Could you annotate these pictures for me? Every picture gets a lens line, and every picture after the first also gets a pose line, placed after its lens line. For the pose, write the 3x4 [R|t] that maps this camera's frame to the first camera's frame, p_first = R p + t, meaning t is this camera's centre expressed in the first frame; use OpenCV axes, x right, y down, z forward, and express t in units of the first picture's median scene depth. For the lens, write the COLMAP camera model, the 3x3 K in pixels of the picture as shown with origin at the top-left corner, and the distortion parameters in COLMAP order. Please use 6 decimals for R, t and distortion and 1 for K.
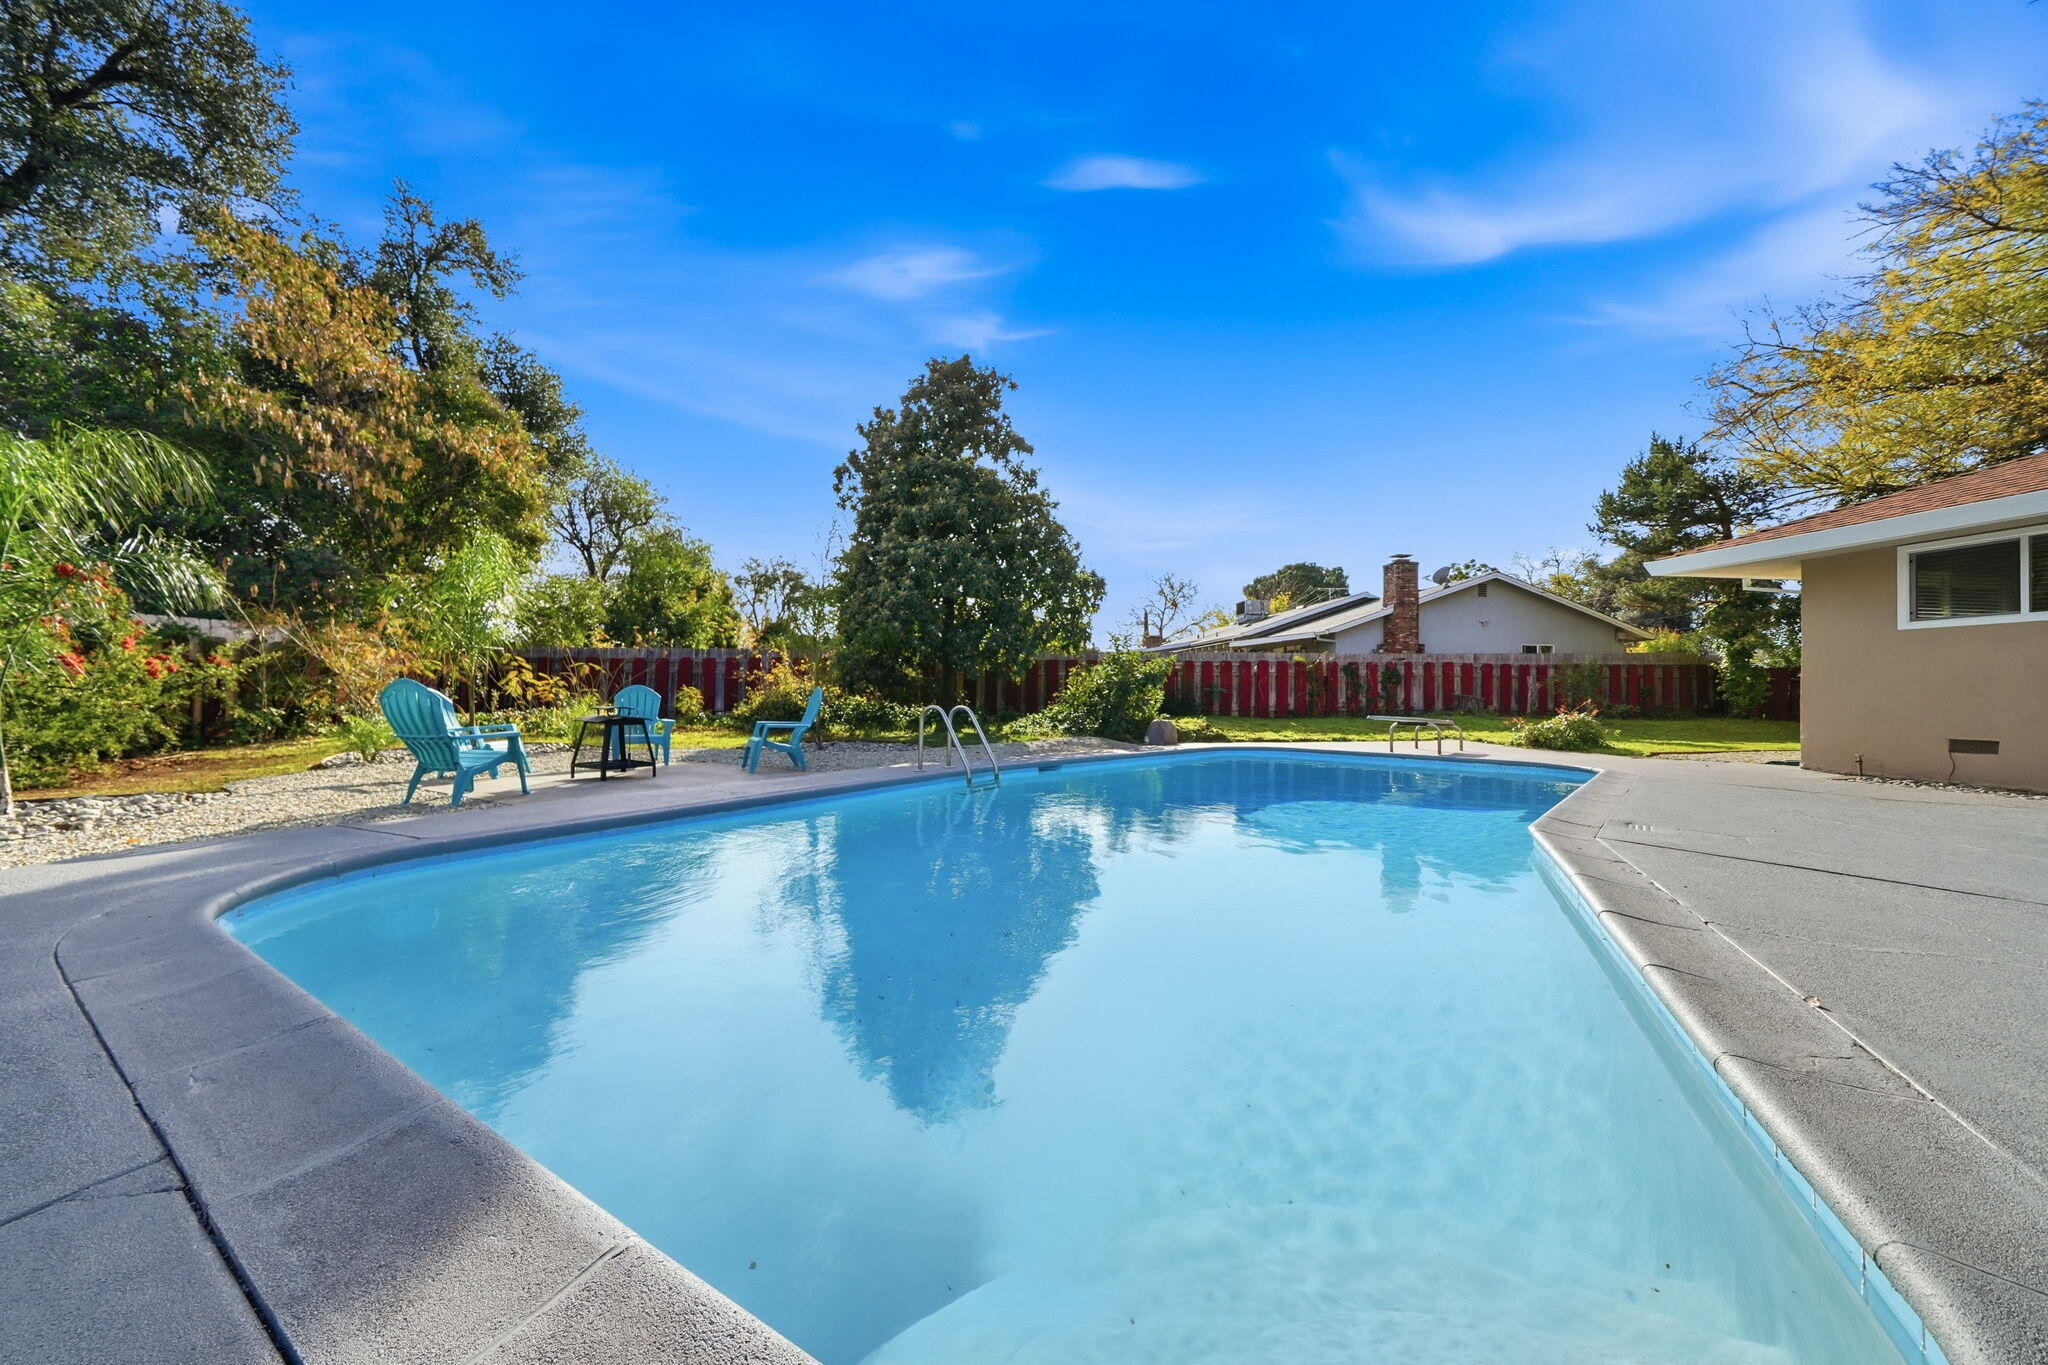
lens RADIAL K [[713.8, 0, 1008.3], [0, 713.8, 690.3], [0, 0, 1]] dist [-0.000069, -0.000046]
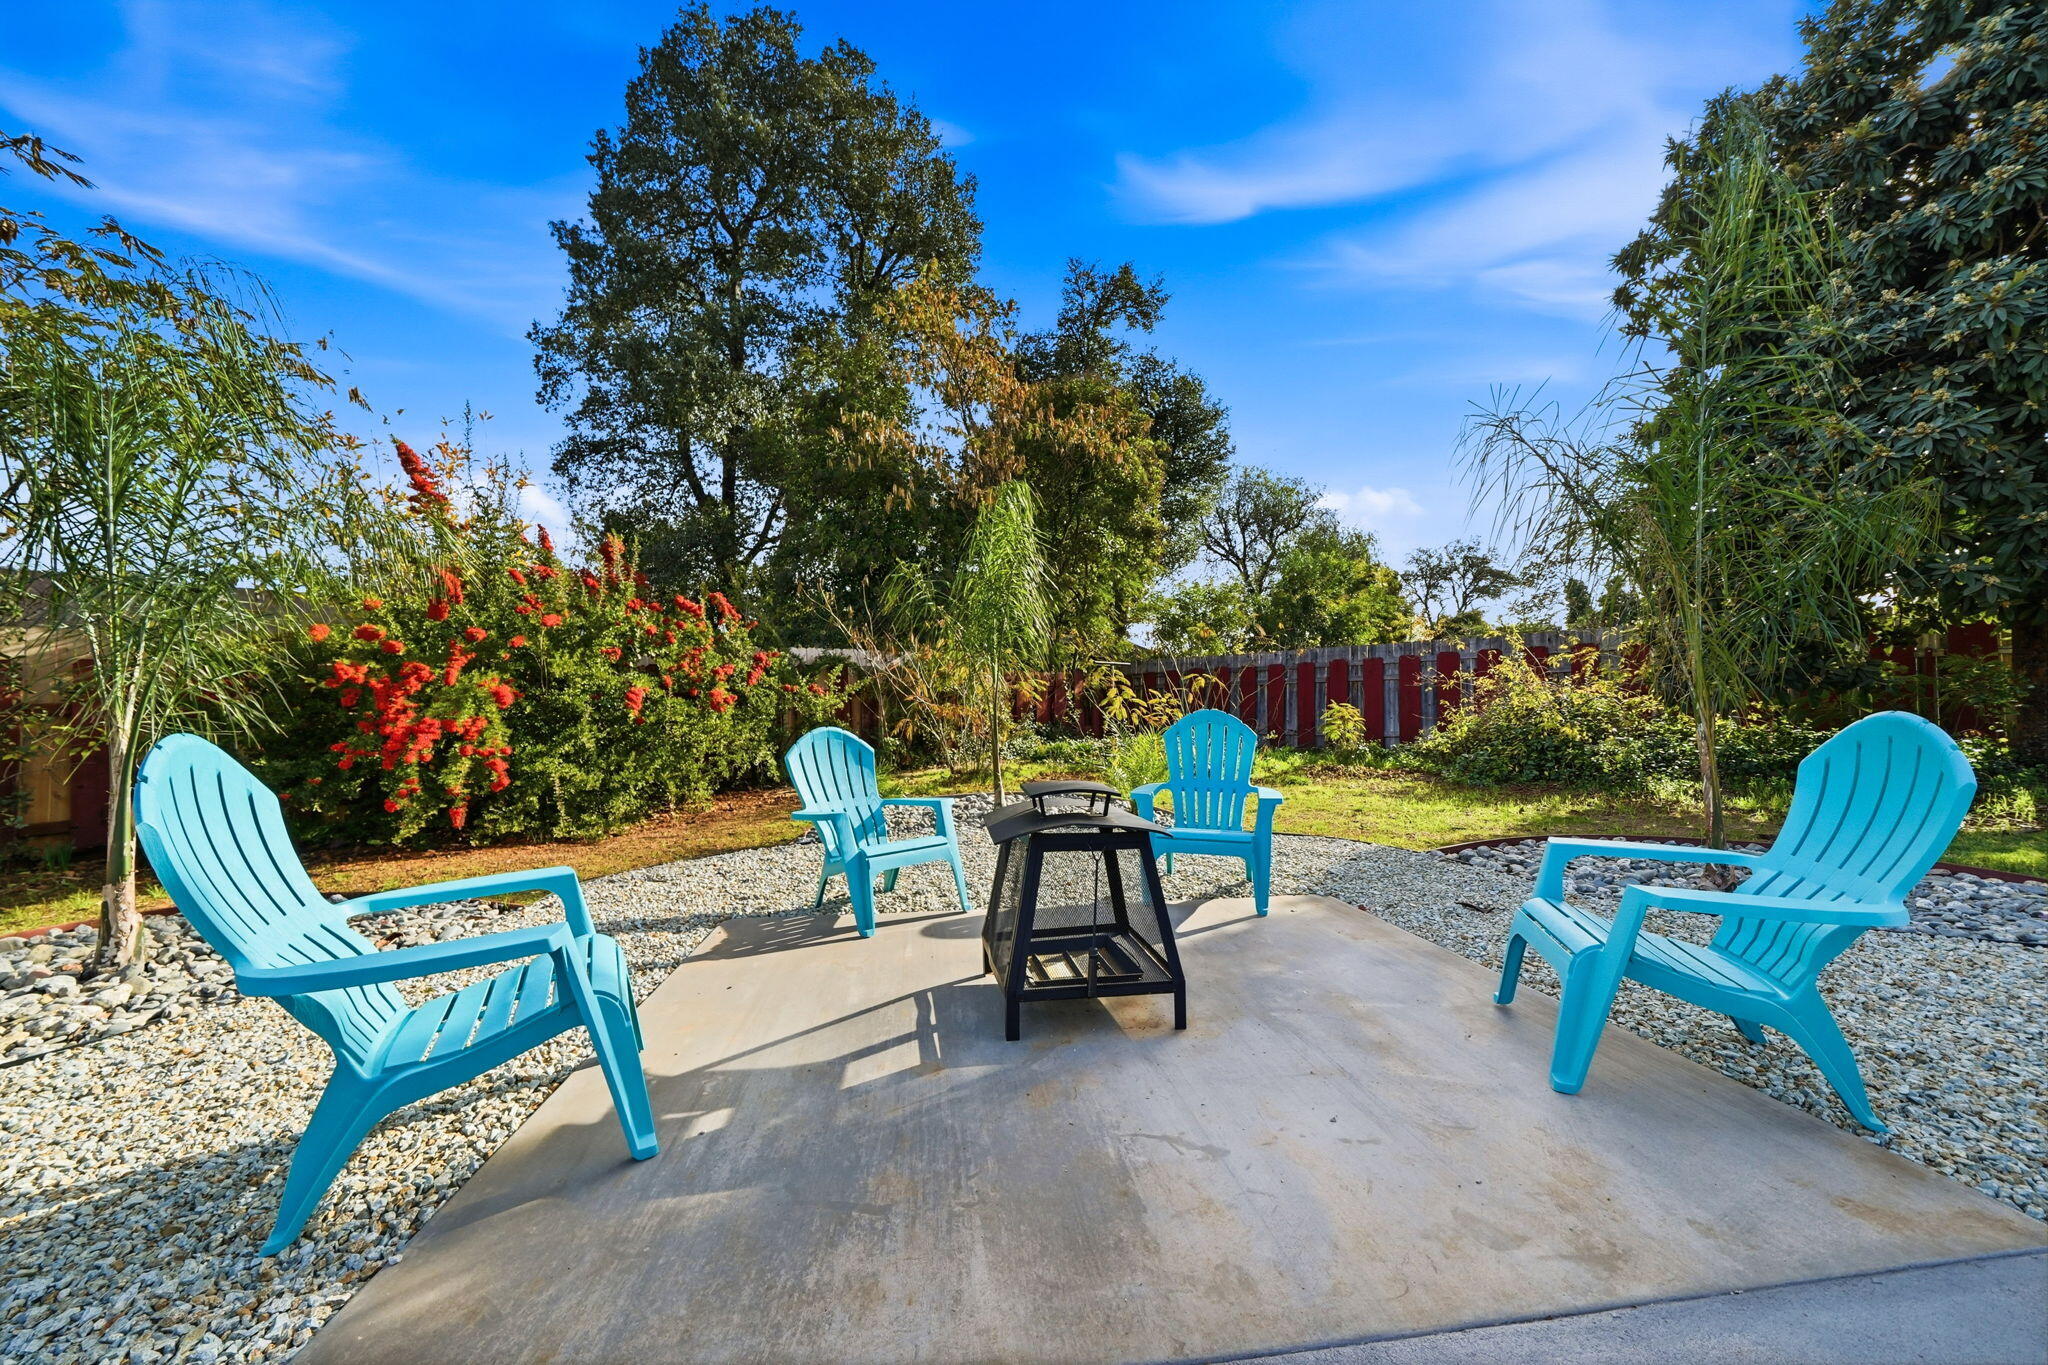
lens RADIAL K [[709.2, 0, 994.8], [0, 709.2, 686.7], [0, 0, 1]] dist [-0.001276, -0.000008]
pose [[0.627978, -0.041094, -0.777146, -0.117046], [0.024808, 0.999154, -0.032787, -0.004713], [0.777836, 0.001310, 0.628466, 0.284504]]
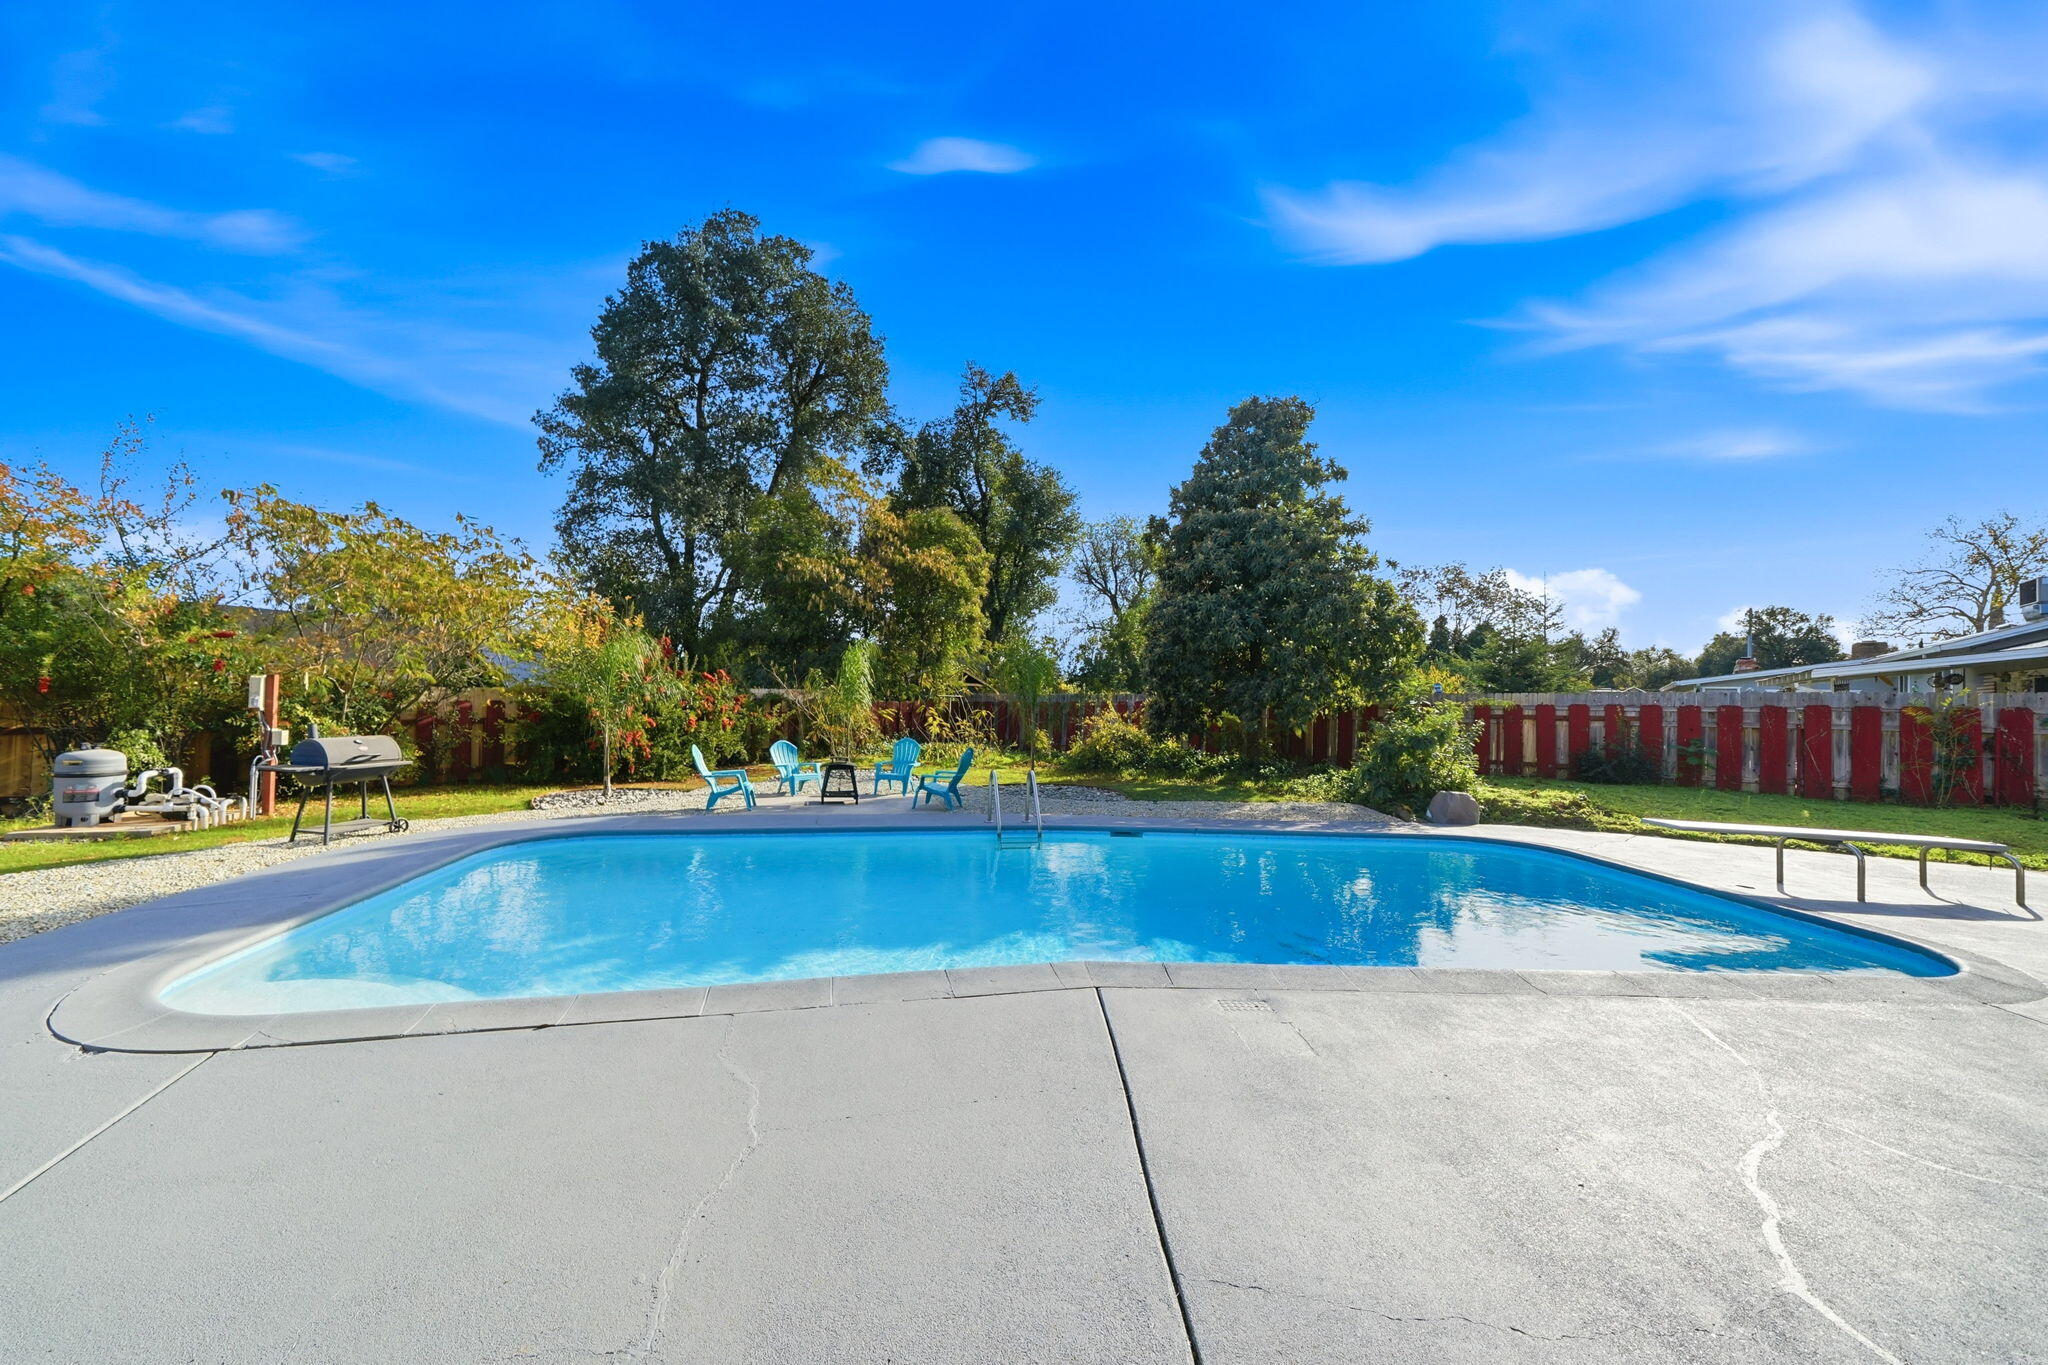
lens RADIAL K [[713.8, 0, 1008.3], [0, 713.8, 690.3], [0, 0, 1]] dist [-0.000069, -0.000046]
pose [[0.720363, -0.008269, -0.693548, 0.281669], [-0.011401, 0.999653, -0.023760, -0.032717], [0.693503, 0.025023, 0.720019, 0.055066]]
